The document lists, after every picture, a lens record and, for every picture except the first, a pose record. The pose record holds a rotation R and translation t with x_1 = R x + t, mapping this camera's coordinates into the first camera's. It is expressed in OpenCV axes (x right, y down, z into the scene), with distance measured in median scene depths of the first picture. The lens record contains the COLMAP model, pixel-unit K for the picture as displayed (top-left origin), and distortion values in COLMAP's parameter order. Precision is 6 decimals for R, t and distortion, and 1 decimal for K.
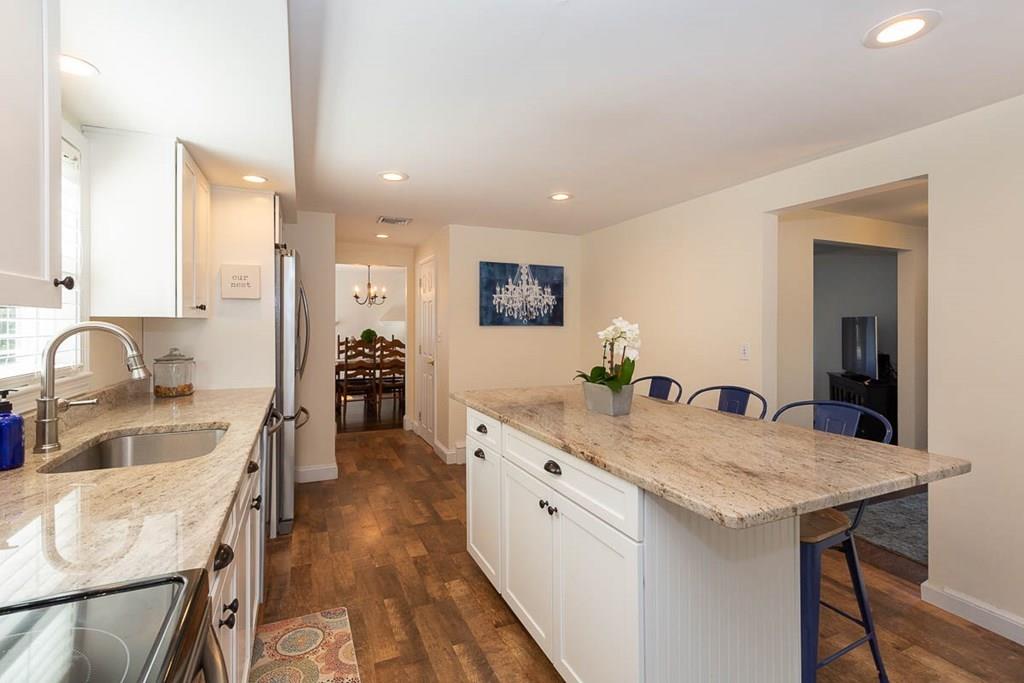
lens RADIAL K [[463.1, 0, 508.2], [0, 463.1, 323.6], [0, 0, 1]] dist [0.002186, -0.000029]
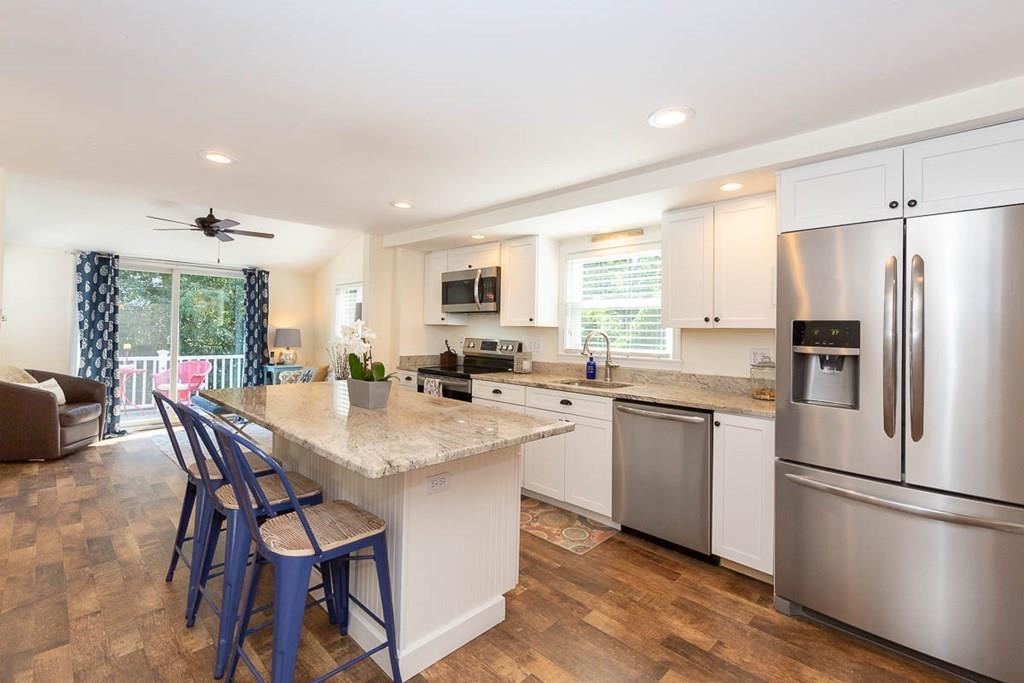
lens RADIAL K [[457.1, 0, 508.0], [0, 457.1, 325.2], [0, 0, 1]] dist [0.001990, 0.000207]
pose [[-0.932647, -0.023784, -0.360005, 0.142217], [-0.020006, 0.999699, -0.014218, 0.004057], [0.360234, -0.006058, -0.932842, 1.005394]]
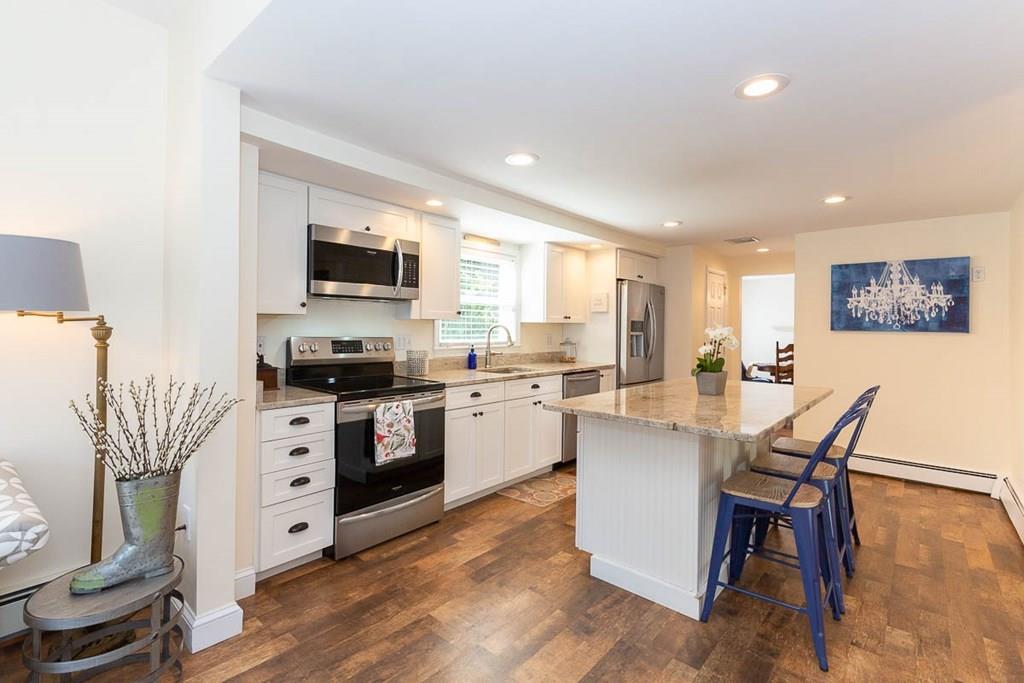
lens RADIAL K [[471.6, 0, 502.0], [0, 471.6, 326.9], [0, 0, 1]] dist [0.001607, 0.000003]
pose [[0.405168, 0.005472, -0.914226, 0.565126], [-0.010758, 0.999941, 0.001217, 0.003150], [0.914179, 0.009342, 0.405203, -0.042318]]
